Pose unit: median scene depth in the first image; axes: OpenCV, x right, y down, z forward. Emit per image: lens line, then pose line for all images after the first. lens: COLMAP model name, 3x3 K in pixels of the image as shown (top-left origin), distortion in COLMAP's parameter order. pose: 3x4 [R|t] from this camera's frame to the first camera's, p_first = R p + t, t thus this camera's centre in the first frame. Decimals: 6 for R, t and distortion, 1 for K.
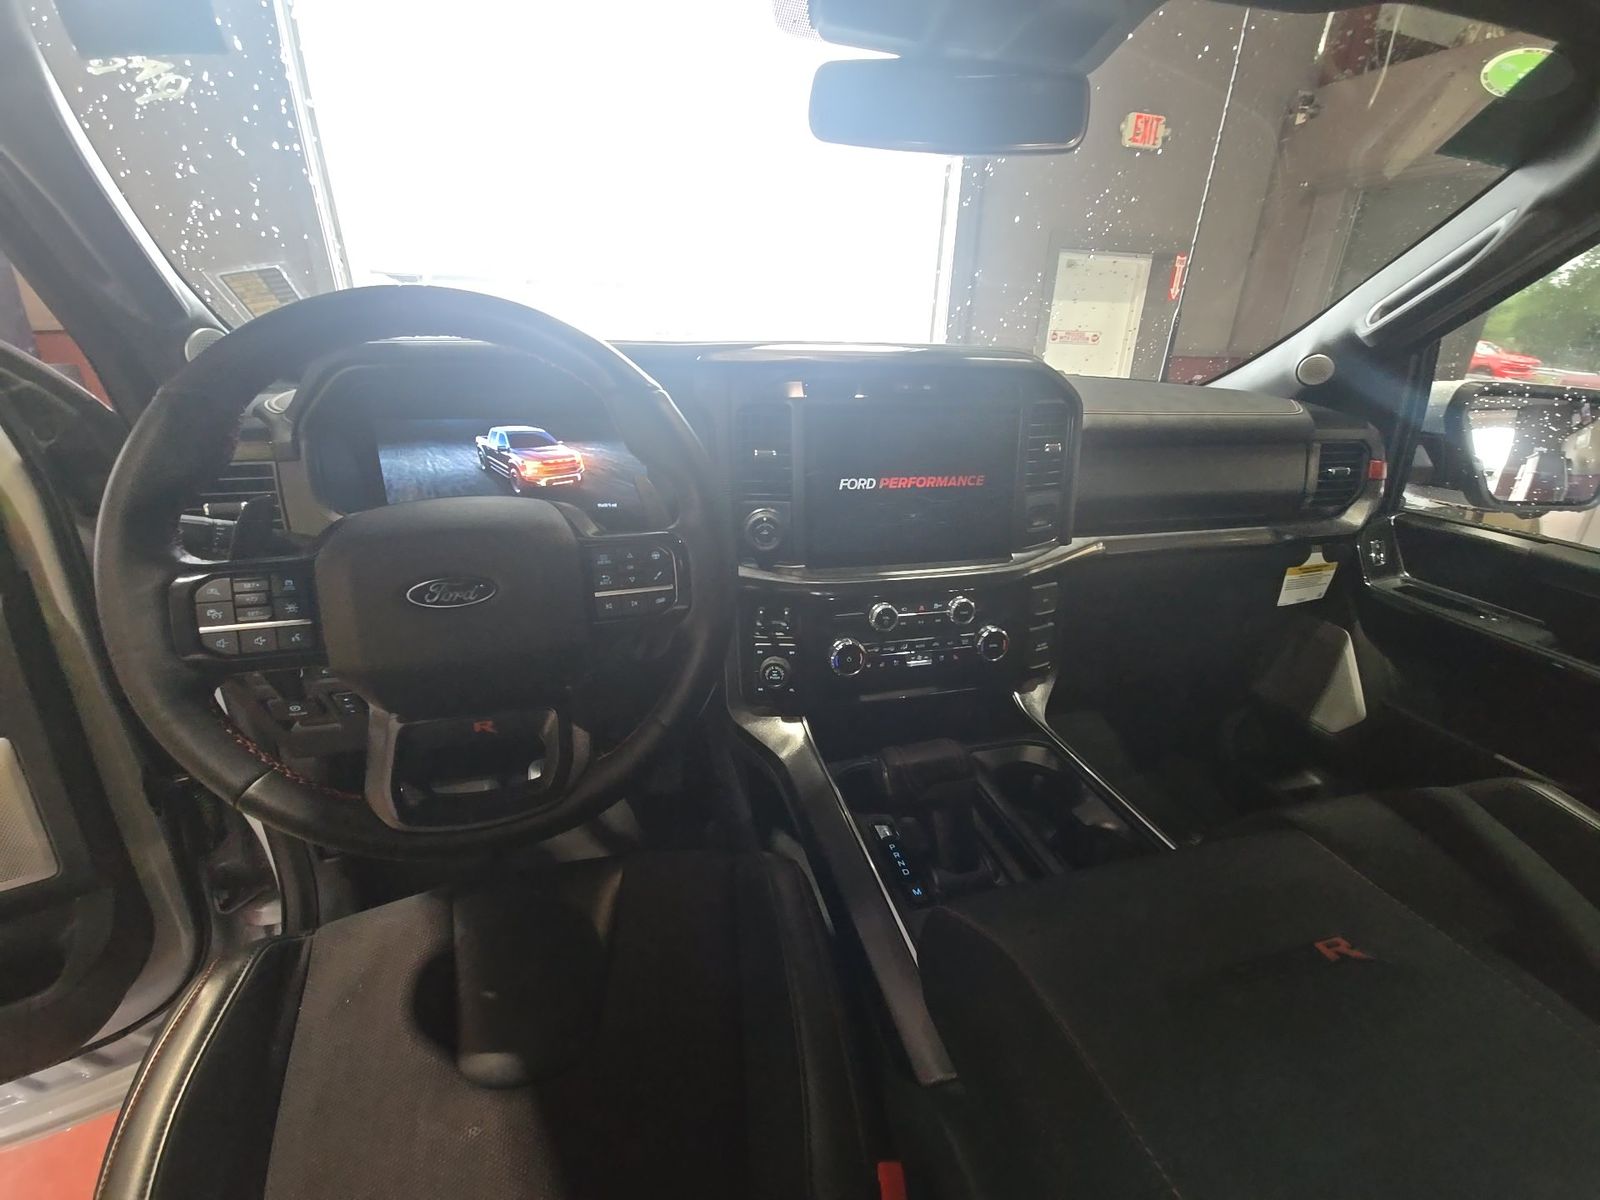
lens RADIAL K [[655.5, 0, 800.0], [0, 655.5, 600.0], [0, 0, 1]] dist [0.001750, 0.000378]
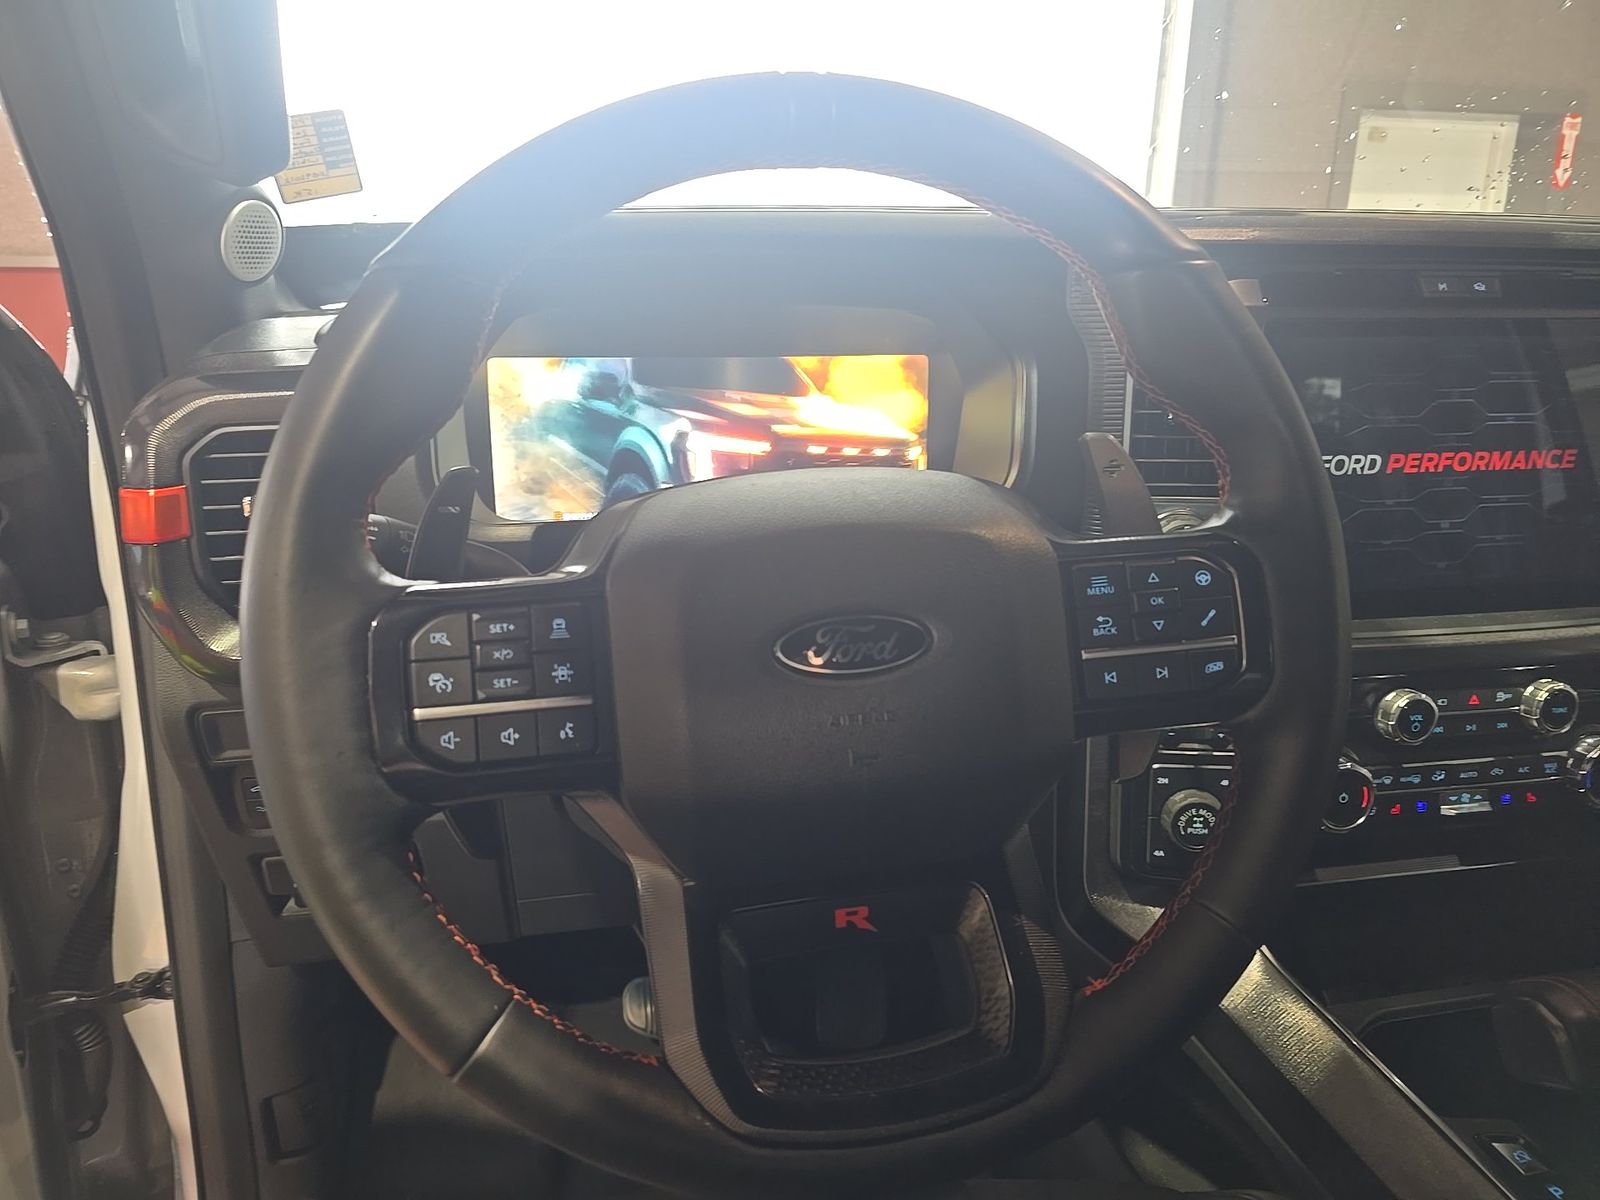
lens RADIAL K [[1095.1, 0, 805.0], [0, 1095.1, 579.3], [0, 0, 1]] dist [0.061100, -0.065949]
pose [[0.997439, 0.000228, -0.071521, -0.287451], [-0.008007, 0.994064, -0.108498, 0.017039], [0.071072, 0.108793, 0.991520, 0.083192]]
